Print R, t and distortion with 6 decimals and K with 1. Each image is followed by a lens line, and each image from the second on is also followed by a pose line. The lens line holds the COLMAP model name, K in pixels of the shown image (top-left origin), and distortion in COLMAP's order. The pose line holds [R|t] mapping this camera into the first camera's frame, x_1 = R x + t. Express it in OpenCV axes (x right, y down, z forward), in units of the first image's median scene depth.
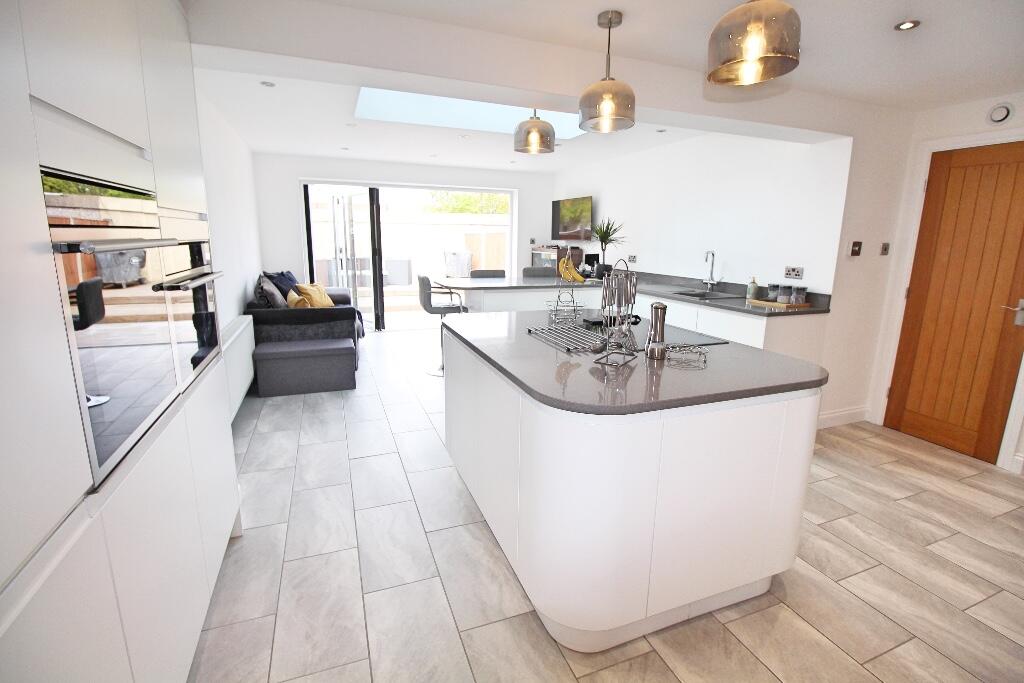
lens RADIAL K [[471.0, 0, 518.3], [0, 471.0, 335.4], [0, 0, 1]] dist [-0.022112, -0.002557]
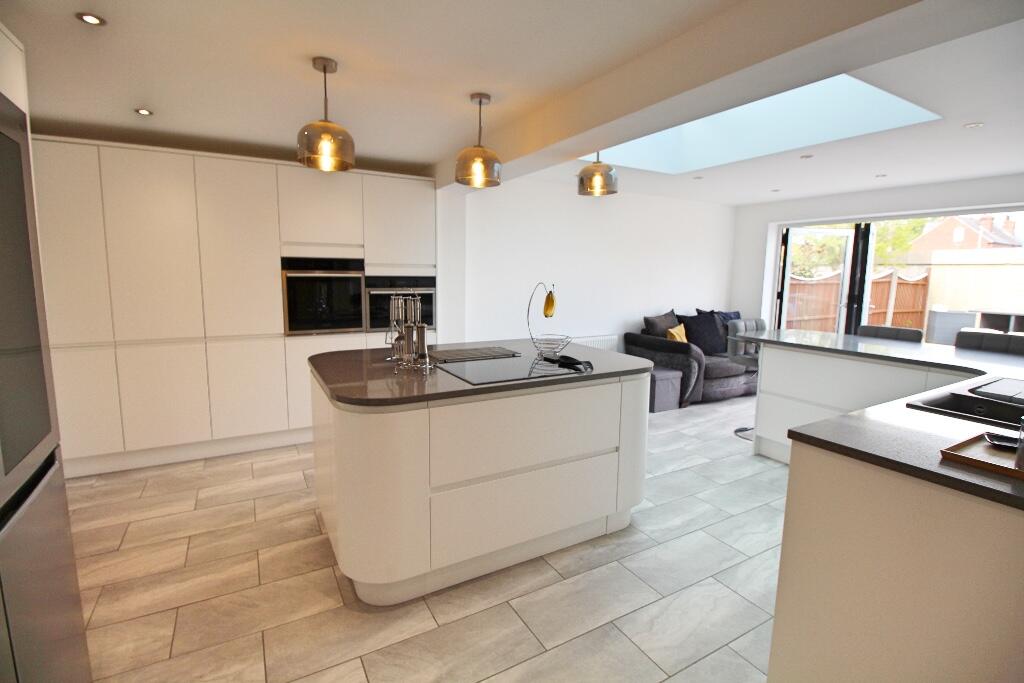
lens RADIAL K [[471.0, 0, 501.5], [0, 471.0, 333.1], [0, 0, 1]] dist [-0.022112, -0.002557]
pose [[0.122961, 0.110560, -0.986234, 0.827297], [-0.211320, 0.973901, 0.082831, -0.104541], [0.969652, 0.198226, 0.143115, 0.553265]]
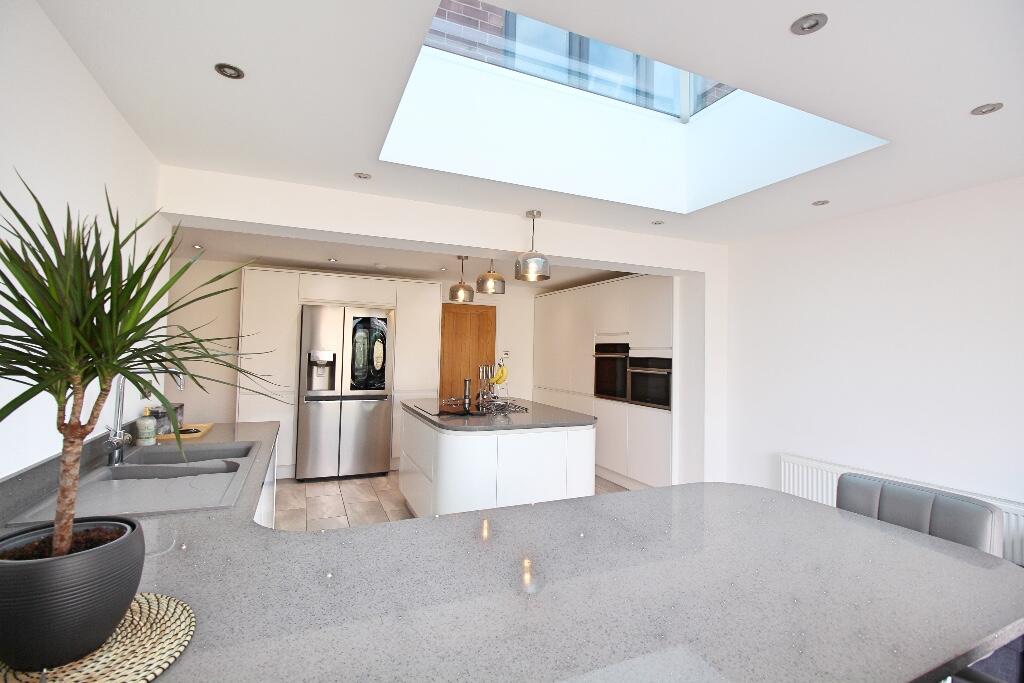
lens RADIAL K [[471.0, 0, 508.5], [0, 471.0, 335.5], [0, 0, 1]] dist [-0.022112, -0.002557]
pose [[-0.998795, -0.037185, -0.032039, 0.098814], [-0.042061, 0.984858, 0.168183, -0.346023], [0.025300, 0.169328, -0.985235, 1.668672]]
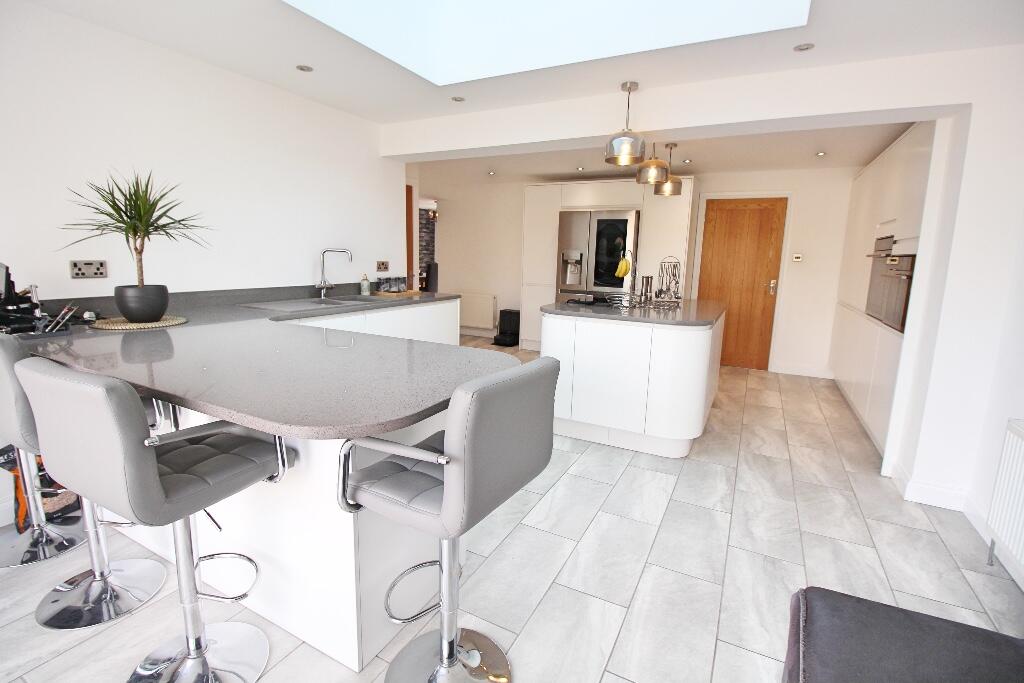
lens RADIAL K [[471.0, 0, 507.6], [0, 471.0, 342.0], [0, 0, 1]] dist [-0.022112, -0.002557]
pose [[-0.640277, -0.169766, 0.749149, -0.510693], [0.118615, 0.941723, 0.314782, -0.288455], [-0.758930, 0.290408, -0.582827, 1.509533]]
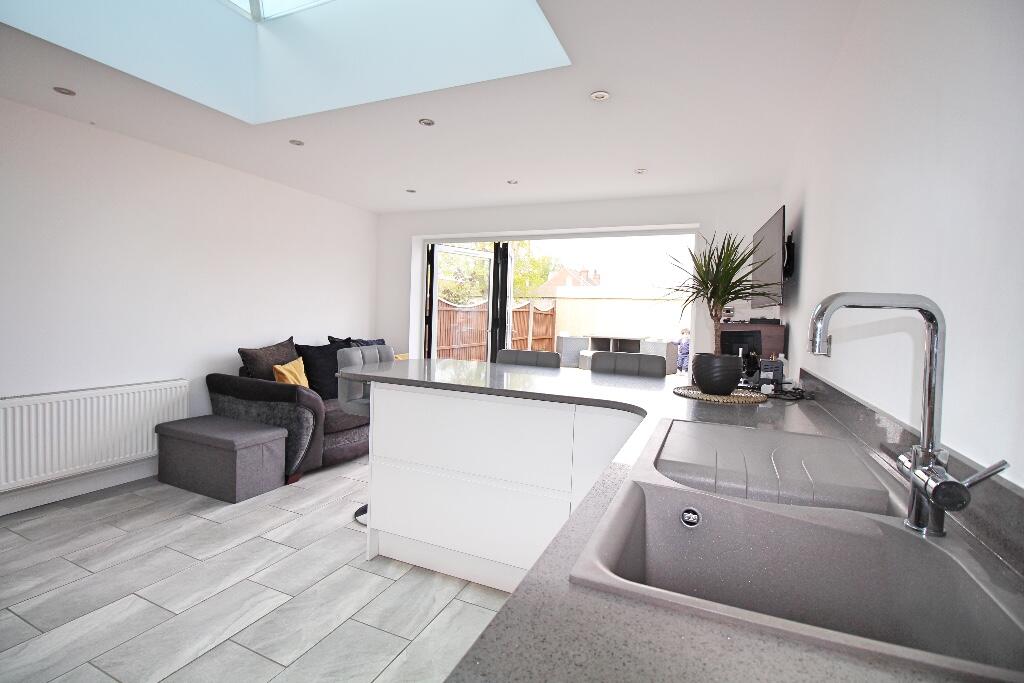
lens RADIAL K [[471.0, 0, 514.5], [0, 471.0, 330.6], [0, 0, 1]] dist [-0.022112, -0.002557]
pose [[0.707658, 0.032215, -0.705821, 0.498655], [-0.166385, 0.978465, -0.122159, -0.142856], [0.686685, 0.203885, 0.697778, 0.917257]]
